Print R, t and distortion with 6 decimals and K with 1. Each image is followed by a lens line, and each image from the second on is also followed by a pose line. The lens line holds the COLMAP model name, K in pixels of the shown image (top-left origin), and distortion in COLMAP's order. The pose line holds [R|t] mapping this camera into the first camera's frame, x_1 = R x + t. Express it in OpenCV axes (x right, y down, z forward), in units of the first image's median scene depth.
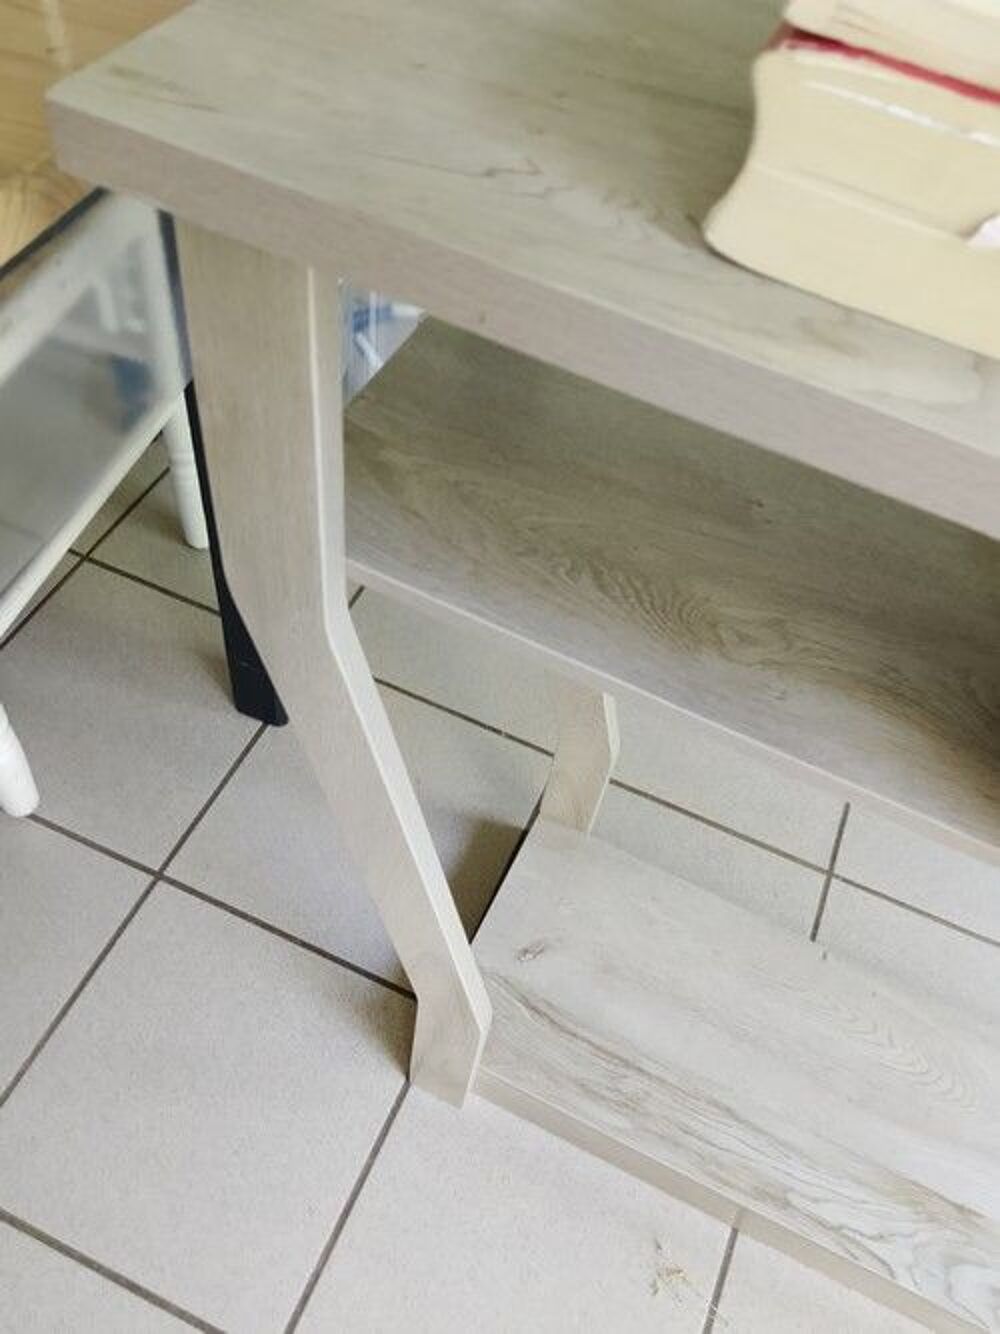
lens RADIAL K [[1088.6, 0, 519.1], [0, 1088.6, 662.2], [0, 0, 1]] dist [-0.003401, -0.014836]
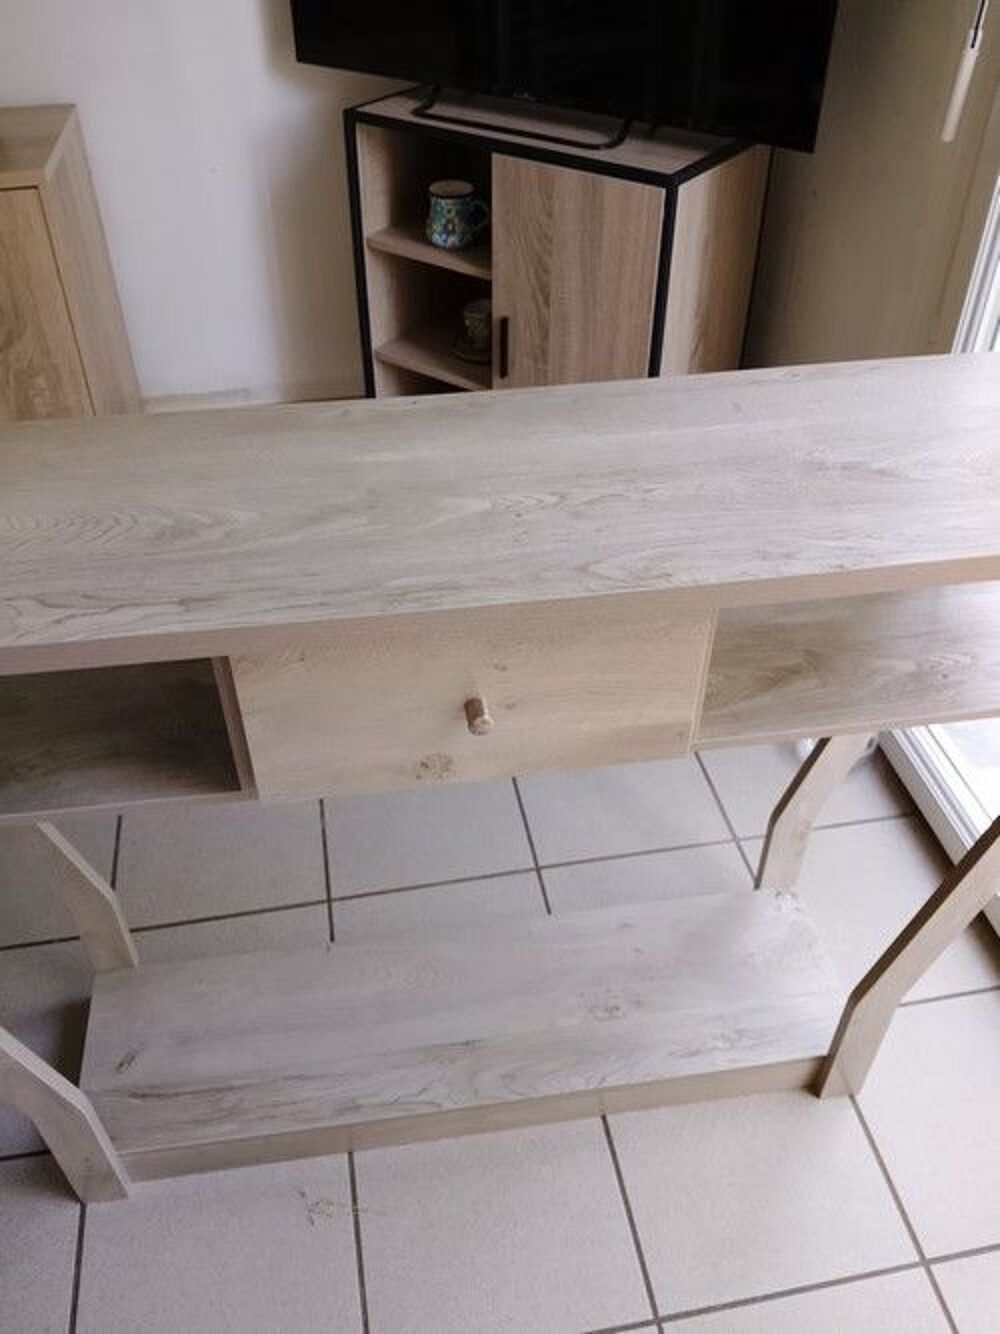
lens RADIAL K [[1092.7, 0, 494.0], [0, 1092.7, 665.2], [0, 0, 1]] dist [0.089801, -0.236370]
pose [[0.830512, -0.450041, 0.328197, 0.174788], [0.501167, 0.860894, -0.087713, 0.207366], [-0.243068, 0.237328, 0.940528, -0.527927]]
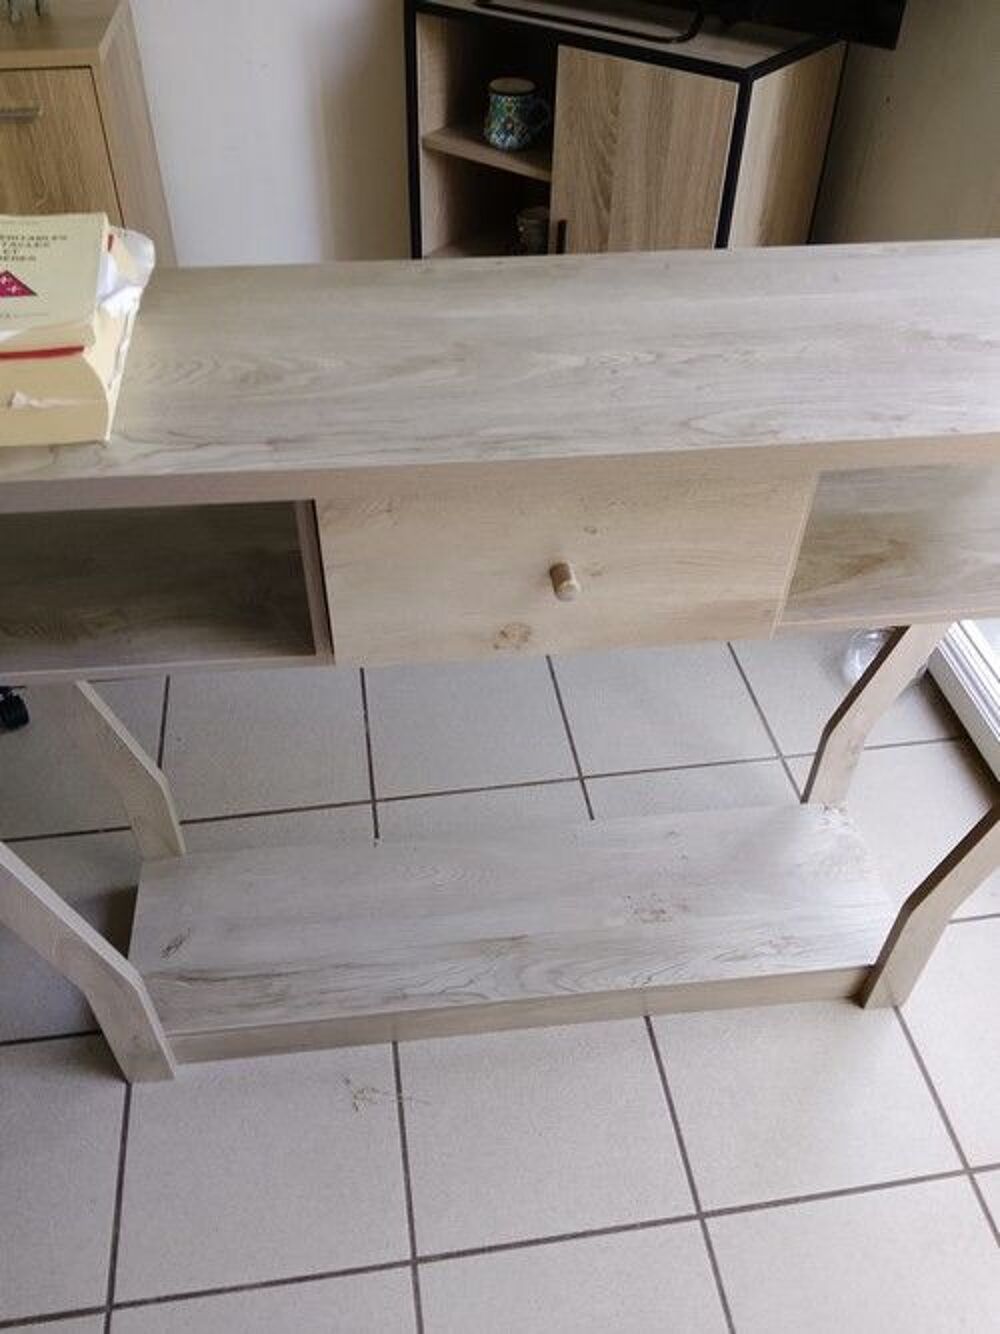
lens RADIAL K [[1078.9, 0, 491.2], [0, 1078.9, 667.2], [0, 0, 1]] dist [0.084007, -0.178961]
pose [[0.848745, -0.437427, 0.297135, 0.102864], [0.472303, 0.879785, -0.053926, 0.238242], [-0.237826, 0.186107, 0.953312, -0.462394]]
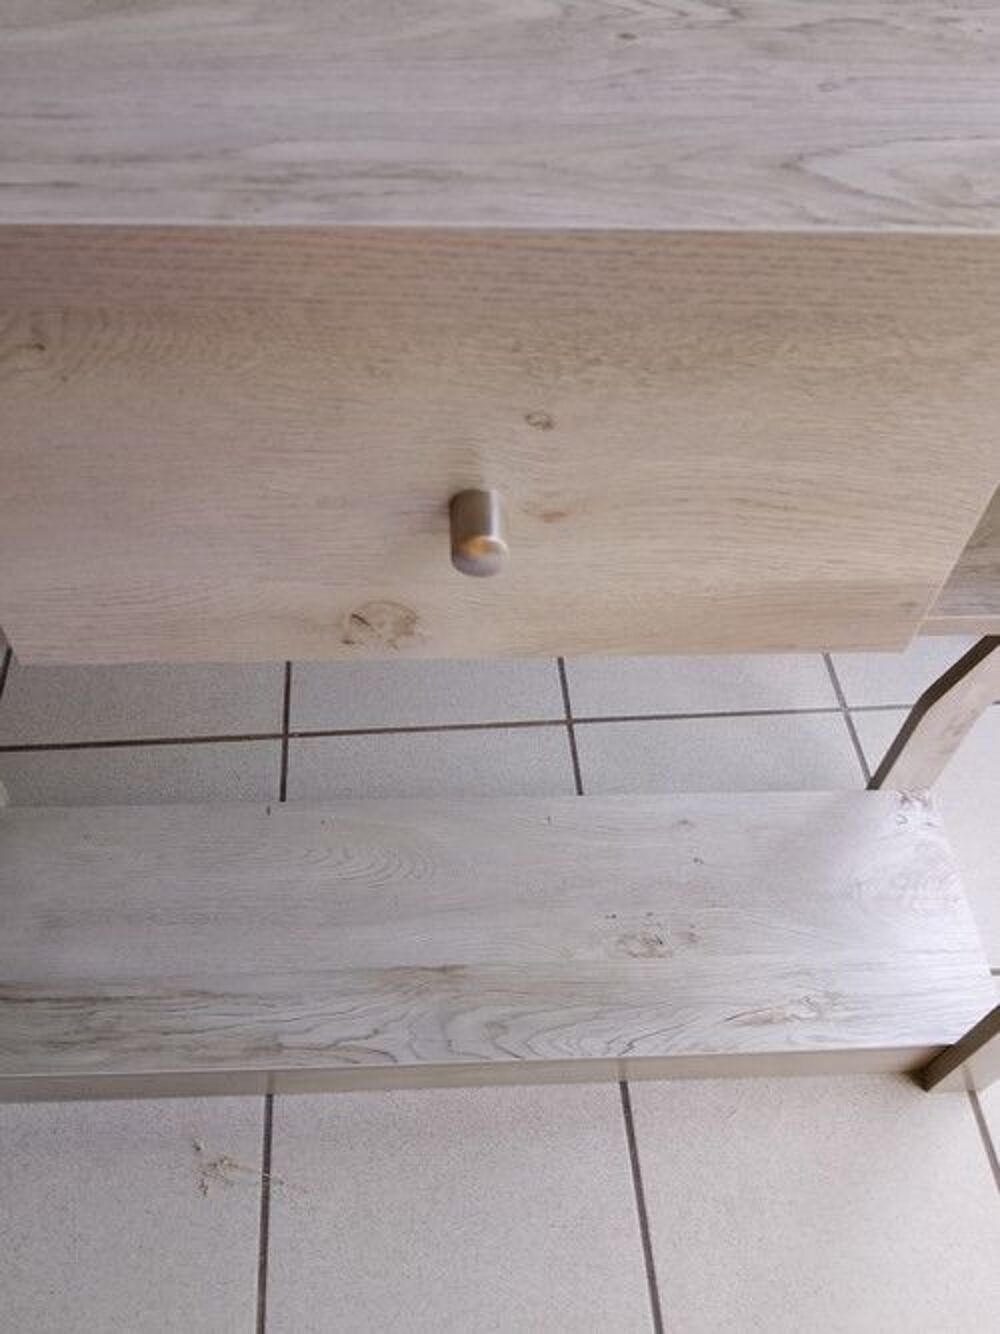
lens RADIAL K [[1078.9, 0, 491.2], [0, 1078.9, 667.2], [0, 0, 1]] dist [0.084007, -0.178961]
pose [[0.885558, -0.417796, 0.203058, 0.350445], [0.410834, 0.908419, 0.077396, 0.173494], [-0.216798, 0.014885, 0.976103, -0.035049]]
